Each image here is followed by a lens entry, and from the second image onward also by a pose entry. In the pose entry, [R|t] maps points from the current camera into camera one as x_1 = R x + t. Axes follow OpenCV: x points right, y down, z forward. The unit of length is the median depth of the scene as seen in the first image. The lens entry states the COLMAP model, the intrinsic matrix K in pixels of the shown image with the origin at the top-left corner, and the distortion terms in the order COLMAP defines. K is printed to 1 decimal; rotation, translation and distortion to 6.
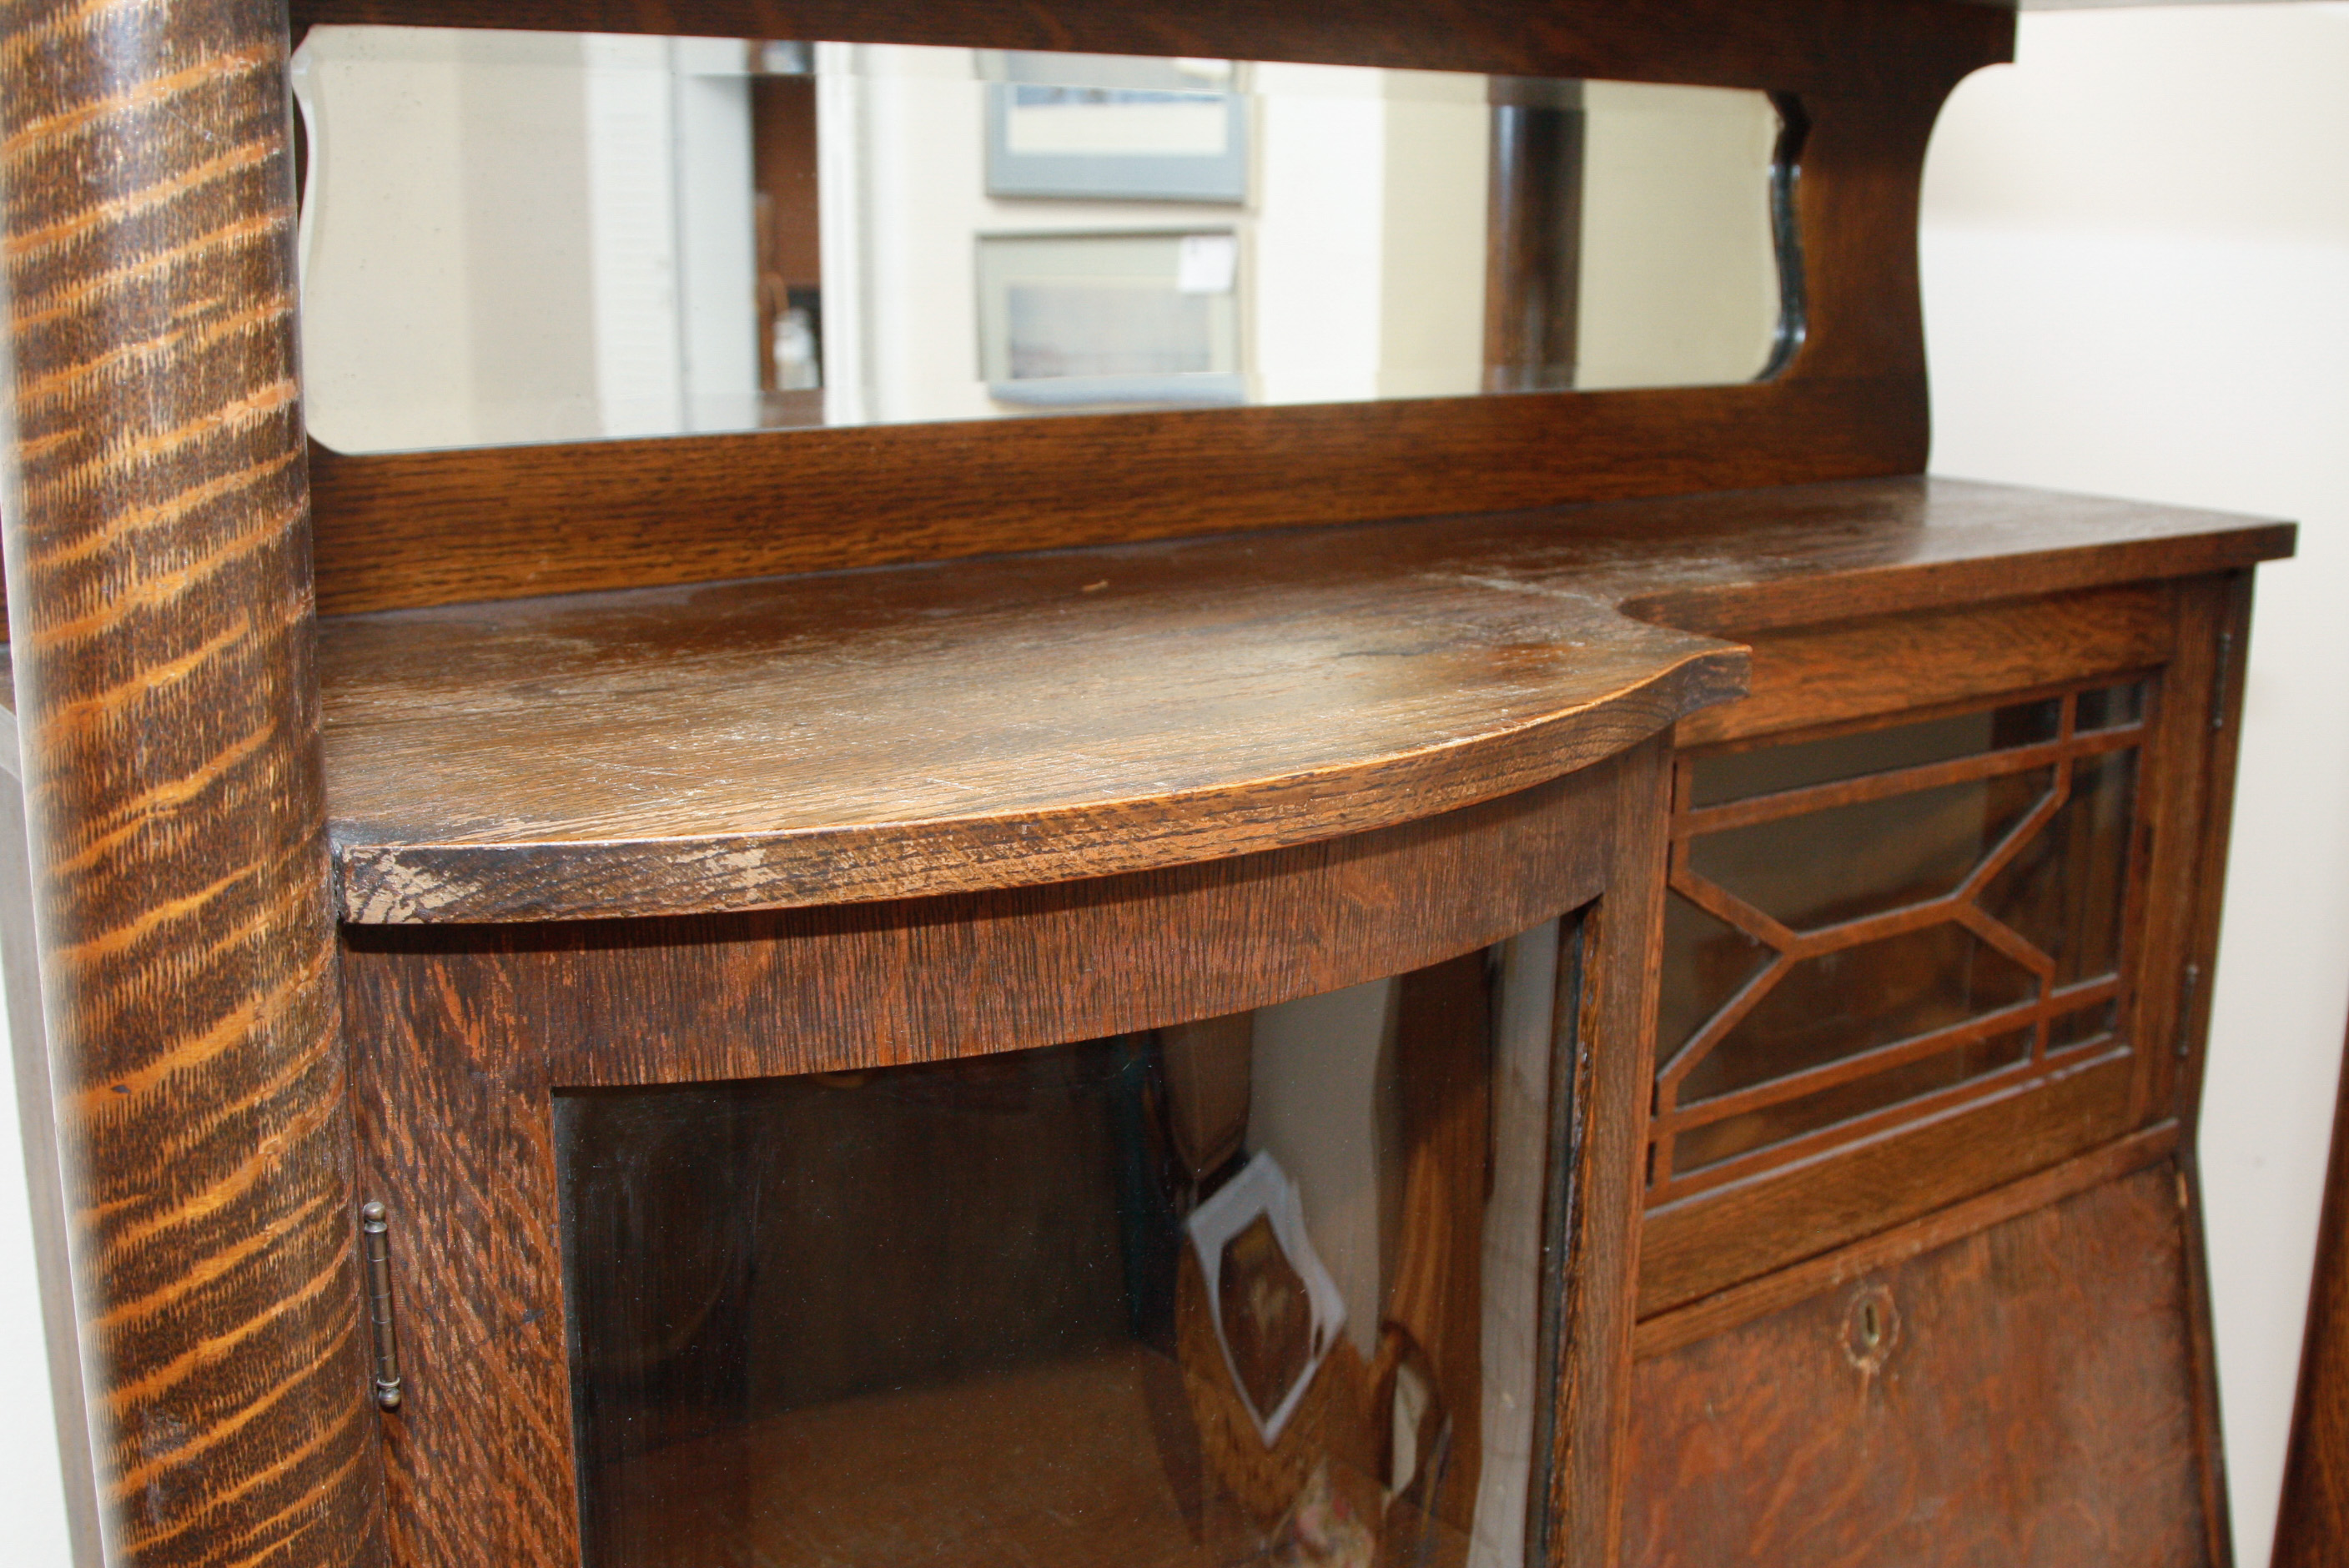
lens RADIAL K [[2576.6, 0, 1183.0], [0, 2576.6, 809.6], [0, 0, 1]] dist [-0.119384, 0.038510]
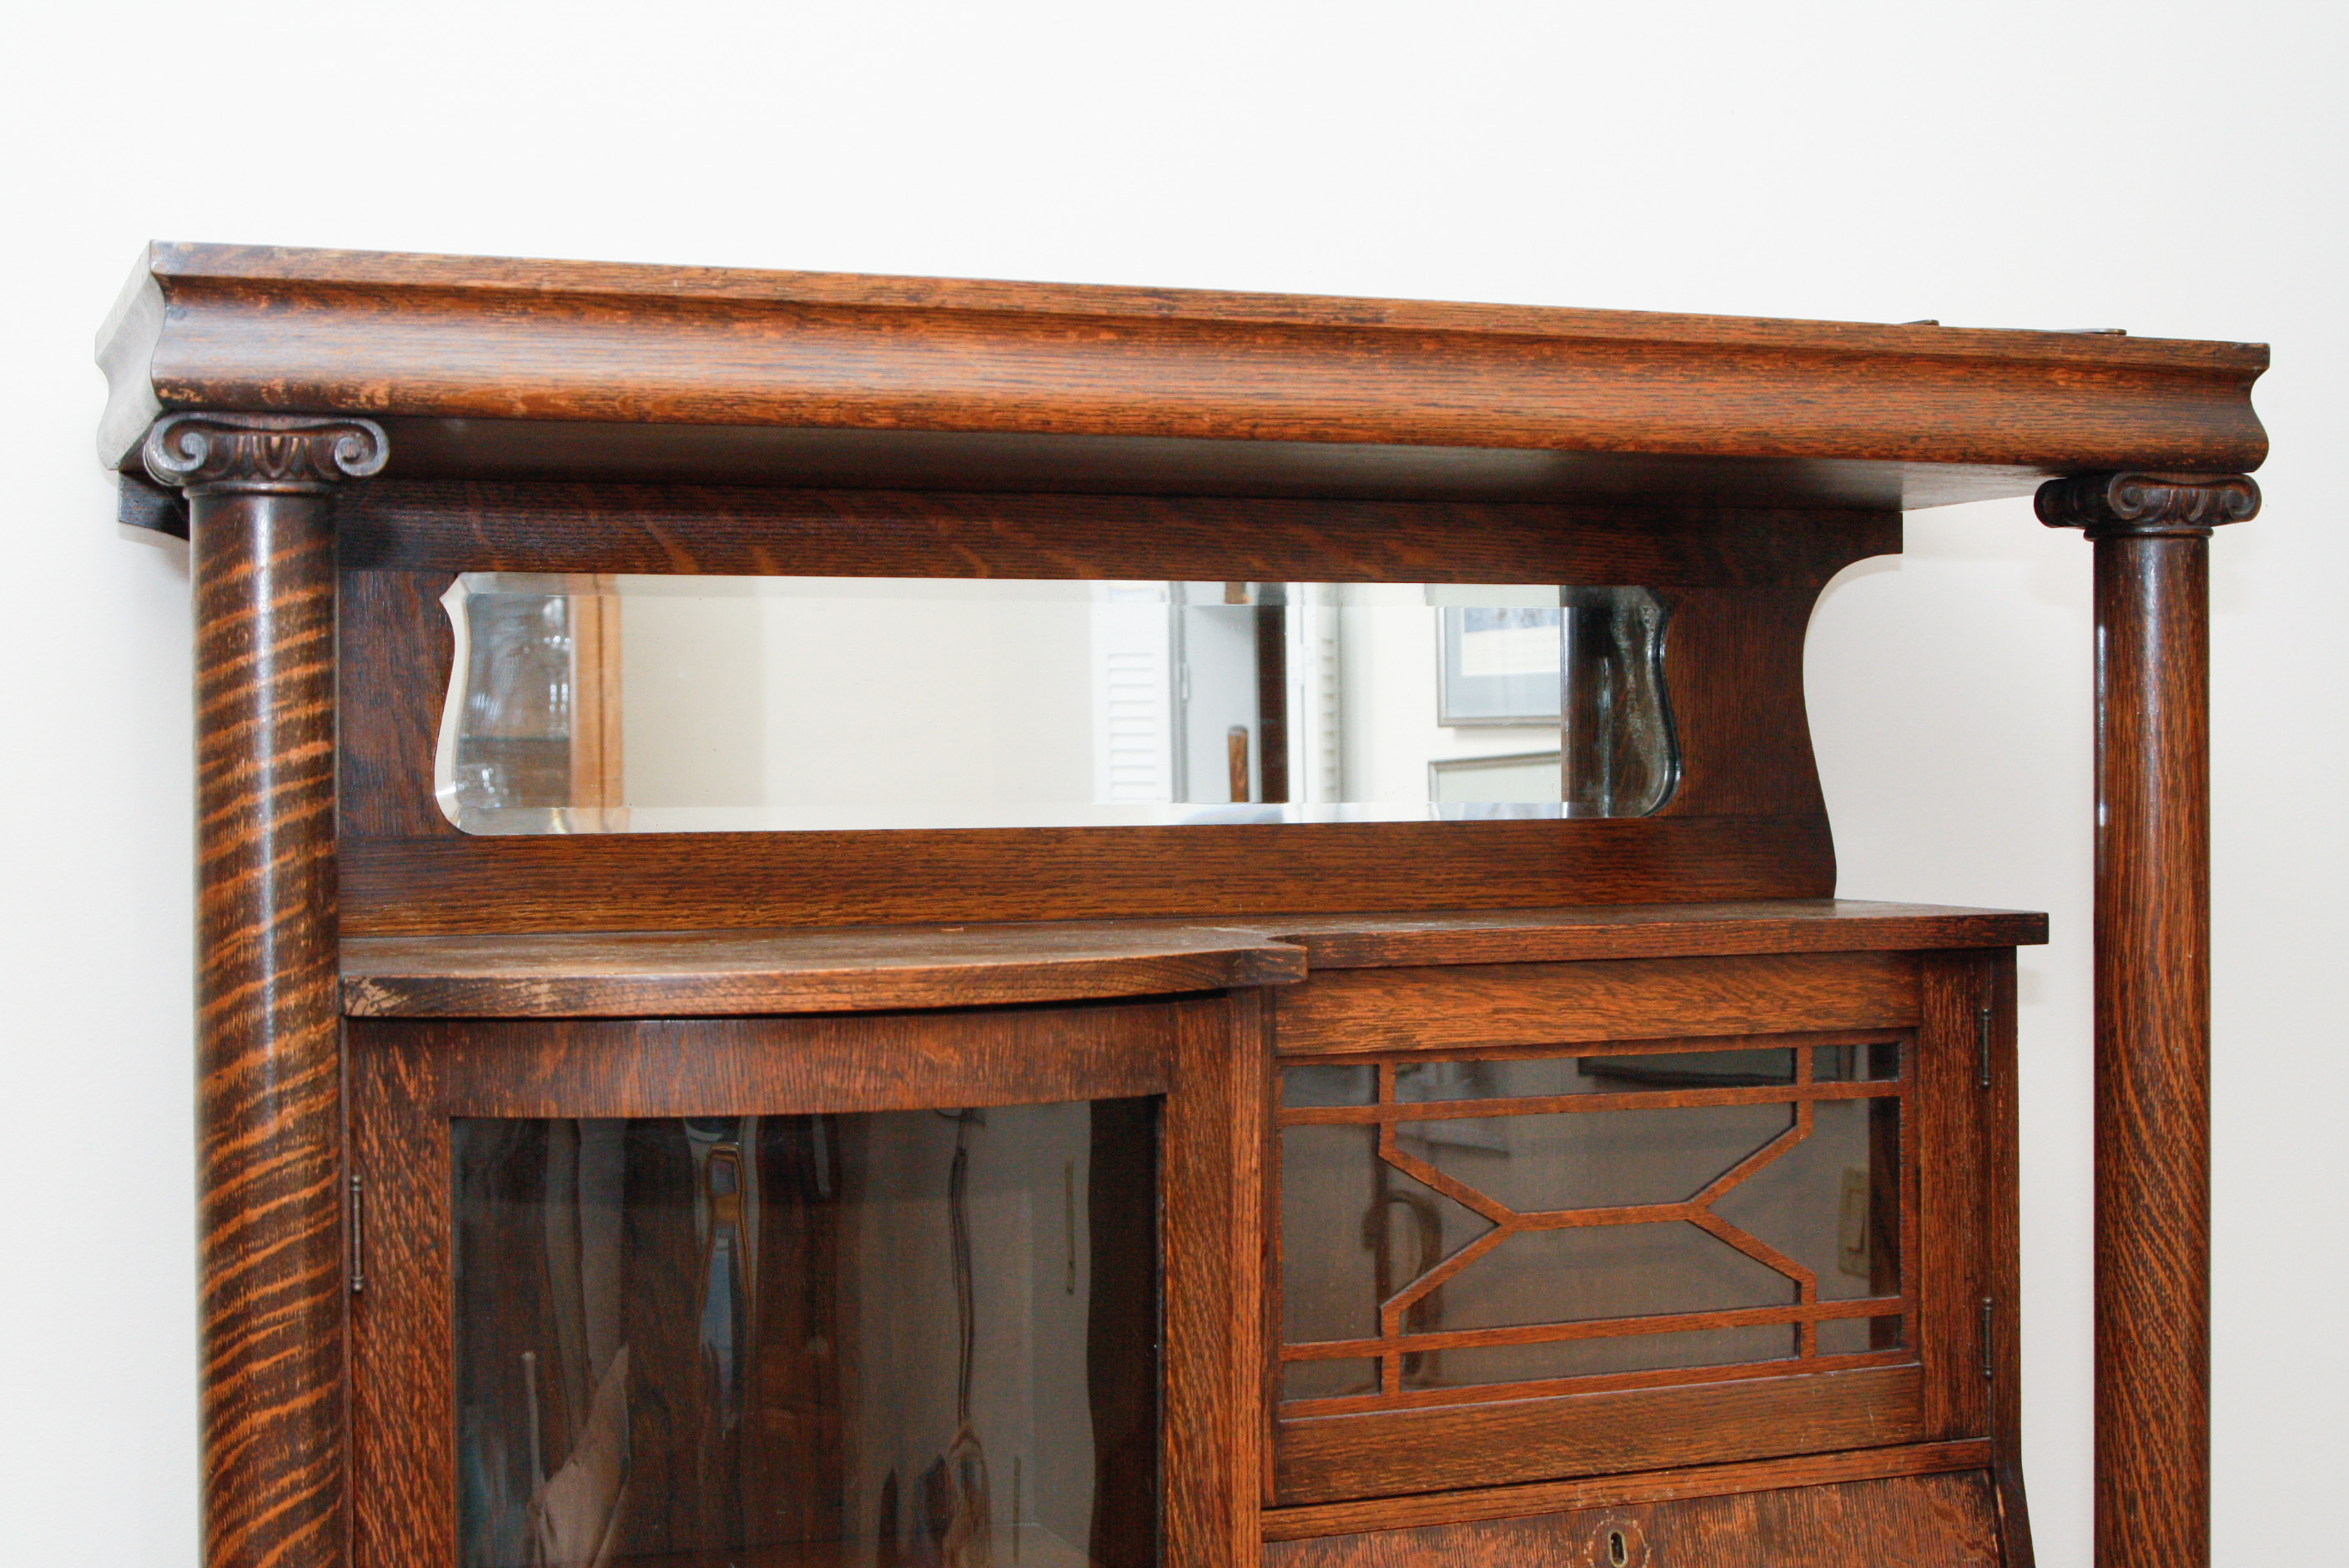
lens RADIAL K [[3457.1, 0, 1174.5], [0, 3457.1, 784.0], [0, 0, 1]] dist [-0.045875, 0.087481]
pose [[0.963192, -0.016670, -0.268298, 0.942842], [-0.044848, 0.974122, -0.221530, 0.403017], [0.265047, 0.225409, 0.937518, -1.286933]]
